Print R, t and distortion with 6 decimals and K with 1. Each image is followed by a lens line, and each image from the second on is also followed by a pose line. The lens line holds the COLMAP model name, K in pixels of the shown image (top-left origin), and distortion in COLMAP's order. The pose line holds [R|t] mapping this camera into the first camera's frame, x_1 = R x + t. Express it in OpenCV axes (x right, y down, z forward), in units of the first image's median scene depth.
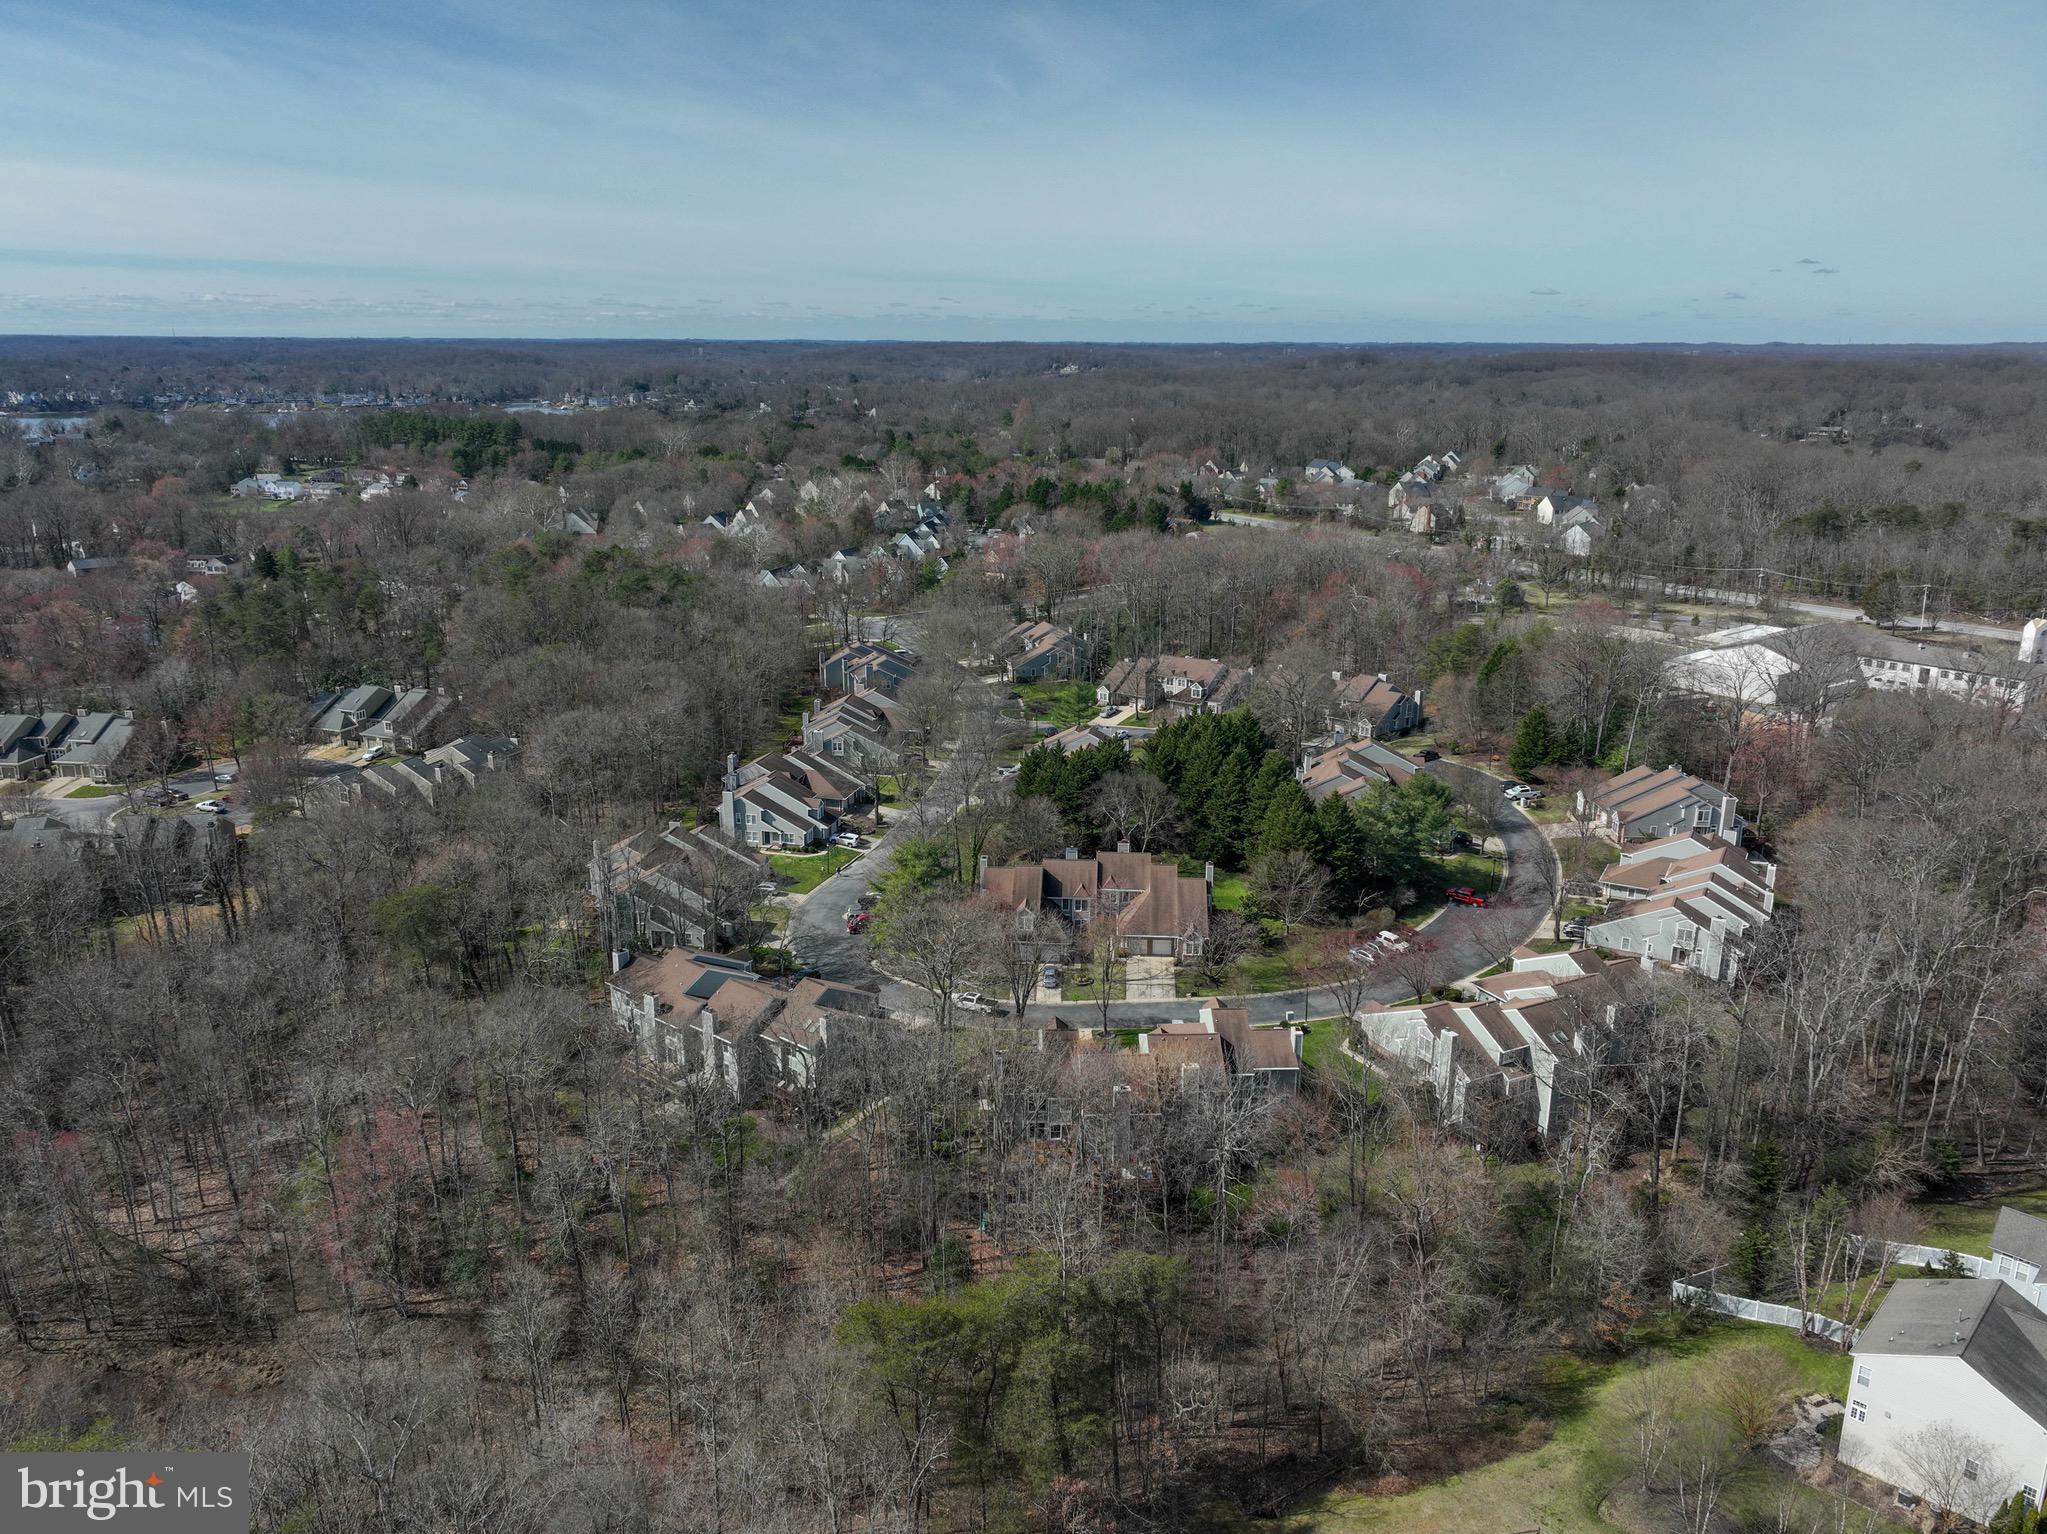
lens RADIAL K [[1442.3, 0, 1014.3], [0, 1442.3, 764.0], [0, 0, 1]] dist [0.001867, 0.014194]
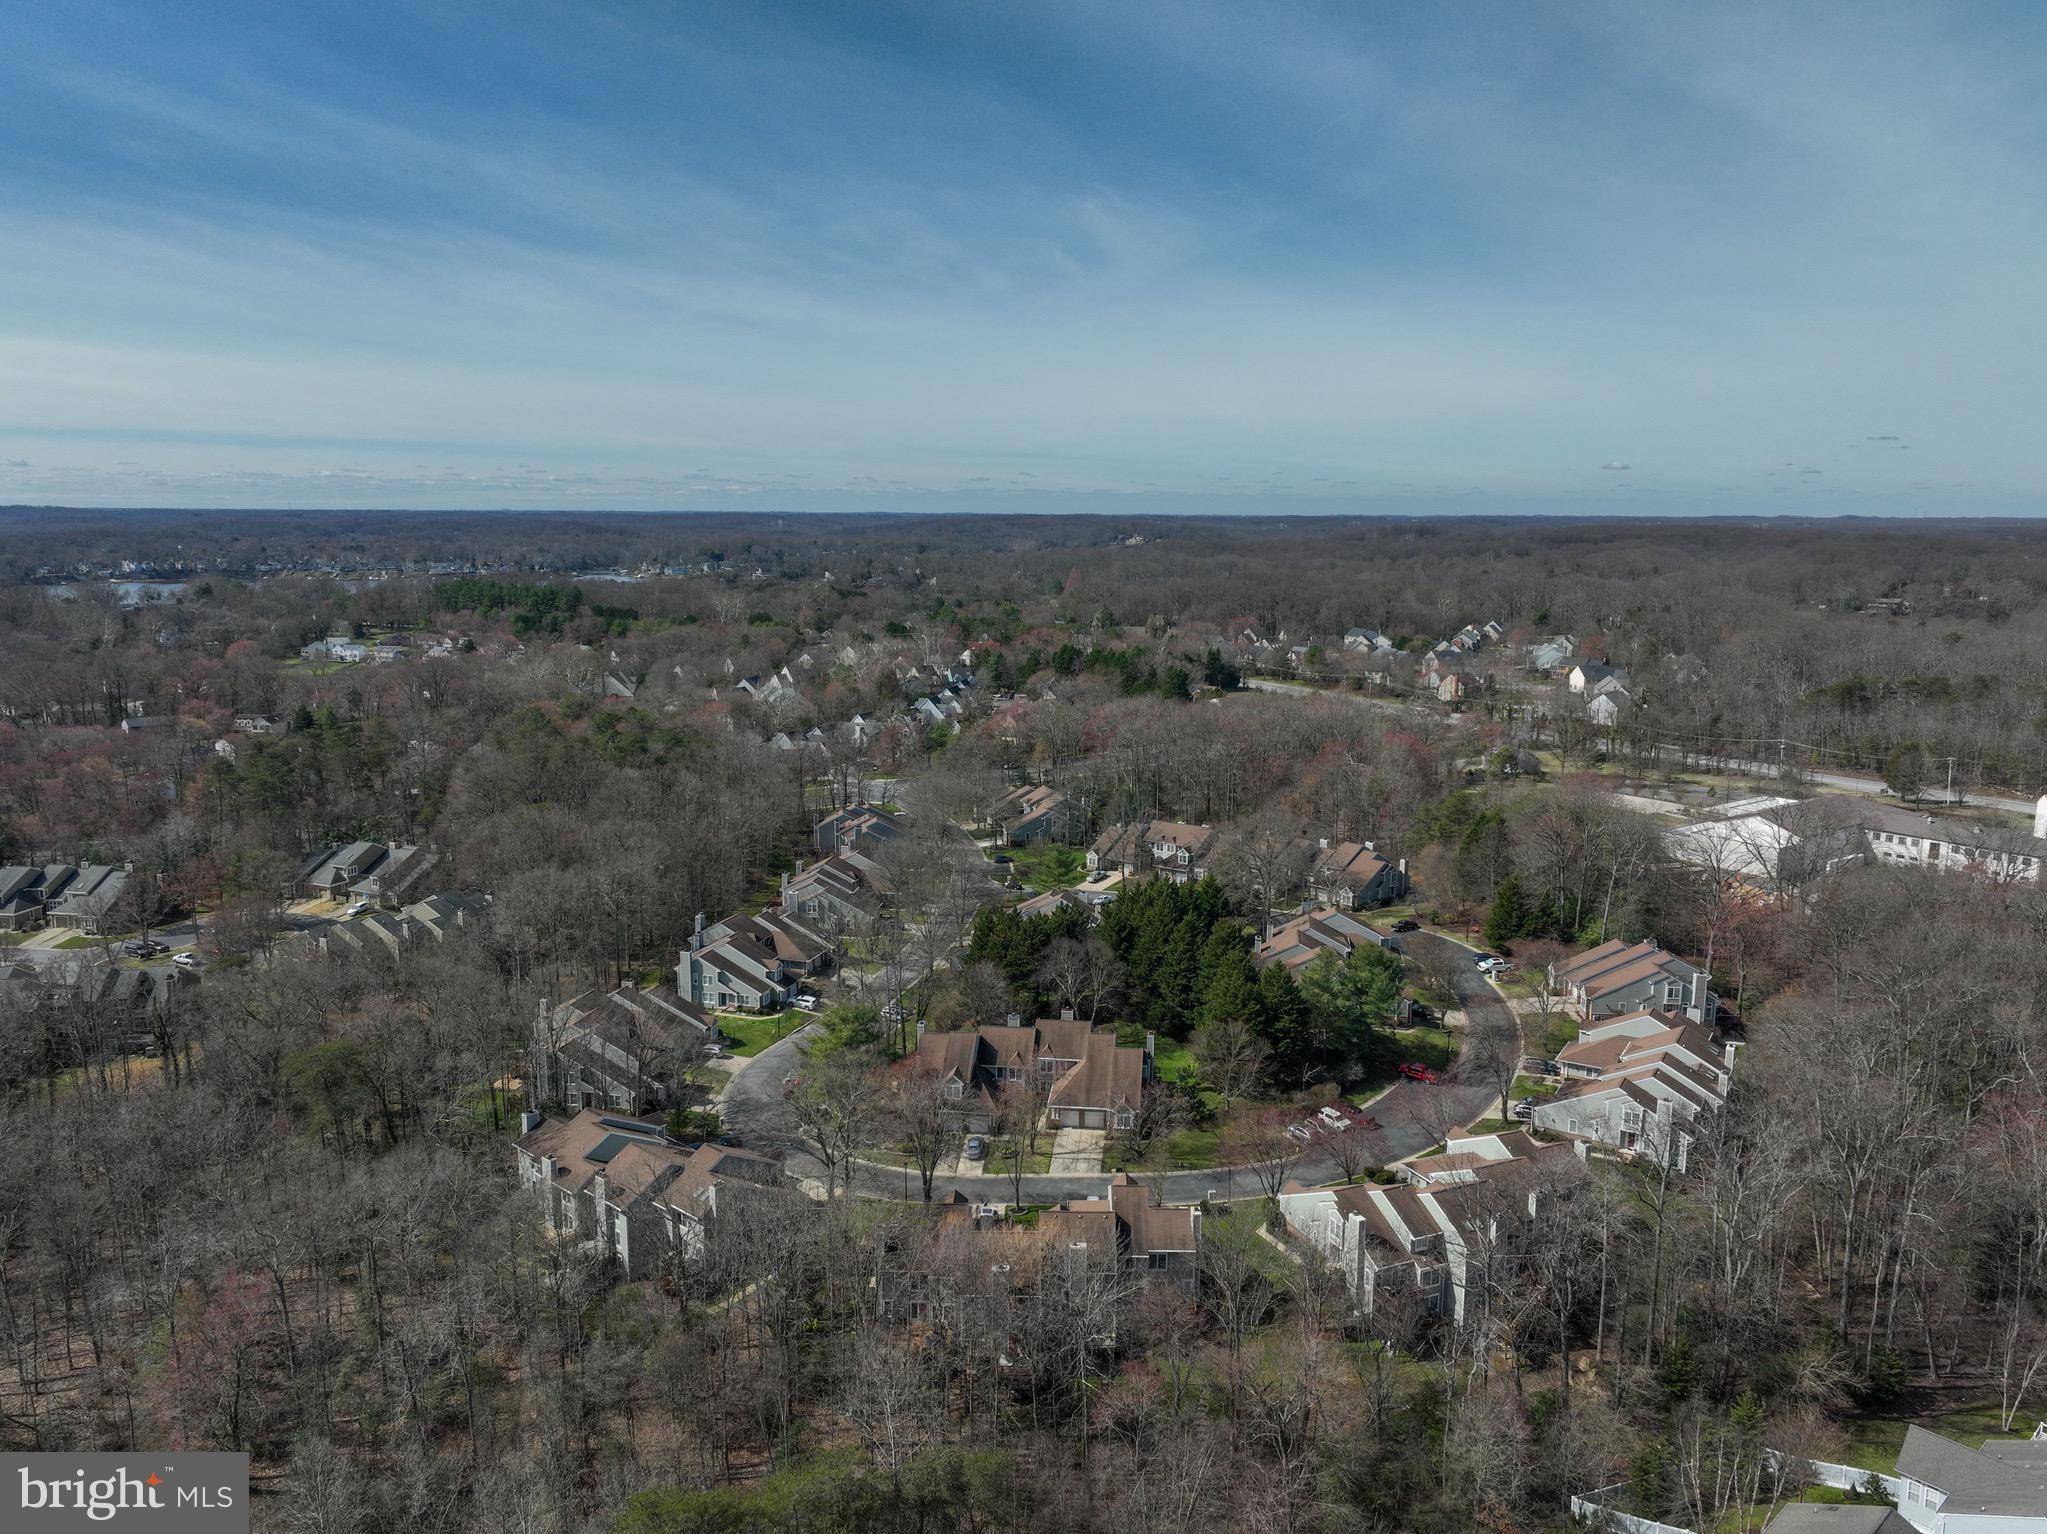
lens RADIAL K [[1442.3, 0, 1016.3], [0, 1442.3, 769.6], [0, 0, 1]] dist [0.001867, 0.014194]
pose [[0.998787, 0.009306, -0.048343, 0.065778], [-0.014527, 0.993958, -0.108796, -0.000799], [0.047038, 0.109366, 0.992888, 0.002758]]
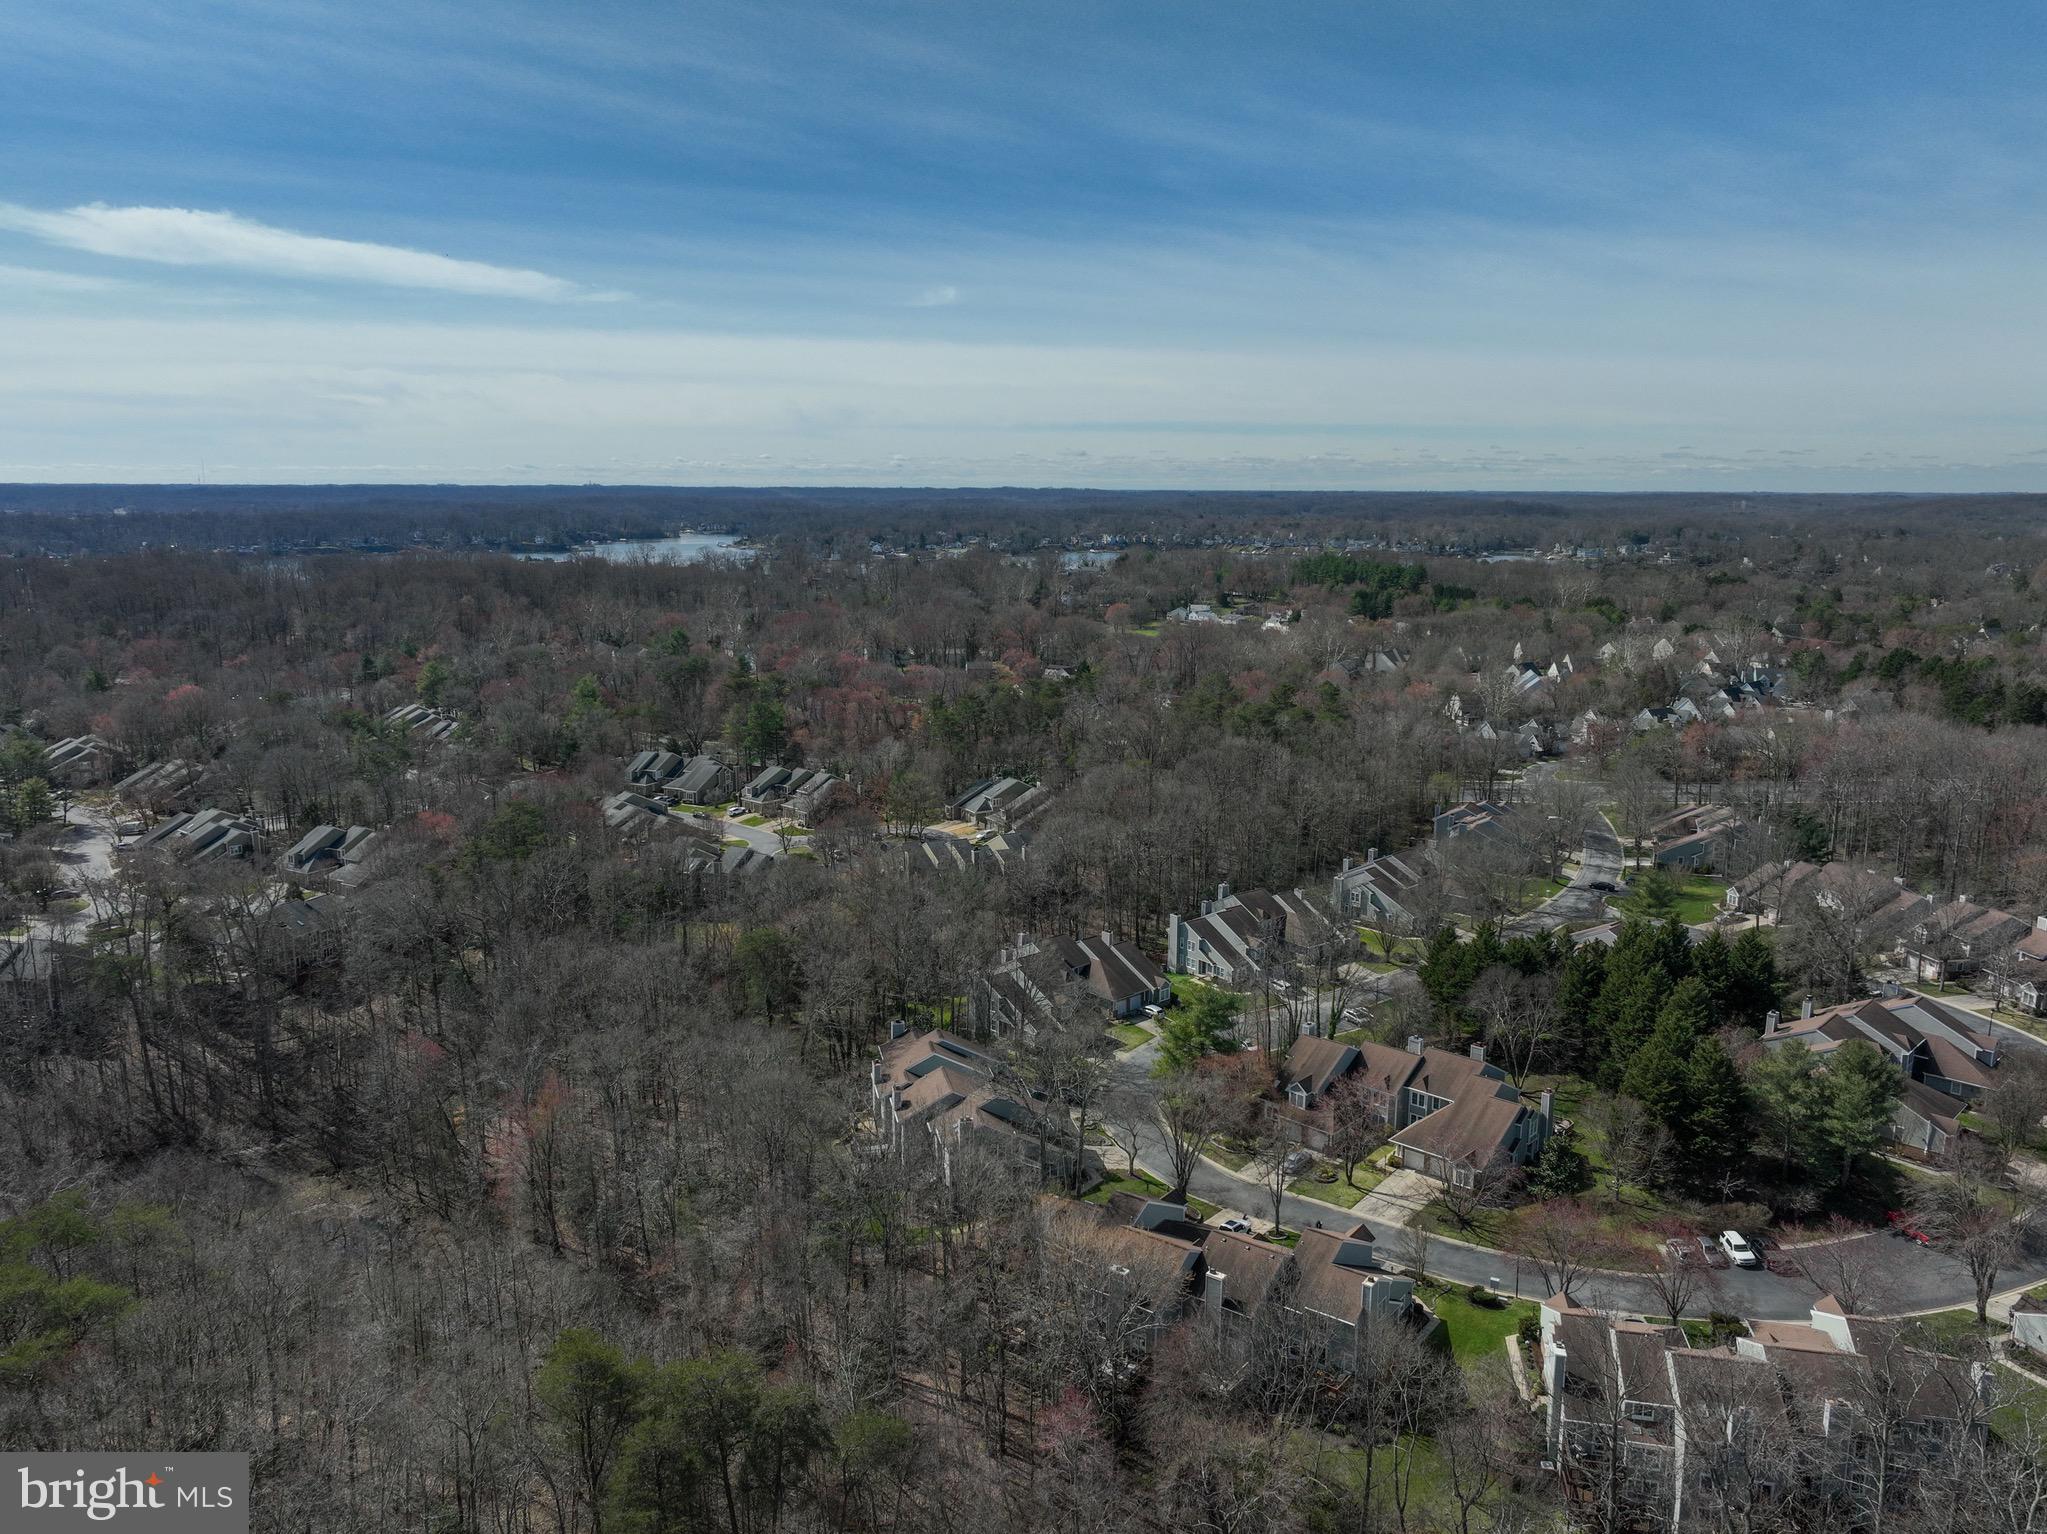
lens RADIAL K [[1442.3, 0, 1057.3], [0, 1442.3, 789.1], [0, 0, 1]] dist [0.001867, 0.014194]
pose [[0.791952, 0.123921, -0.597877, 0.284172], [-0.173273, 0.984545, -0.025454, -0.023906], [0.585482, 0.123754, 0.801184, 0.102067]]
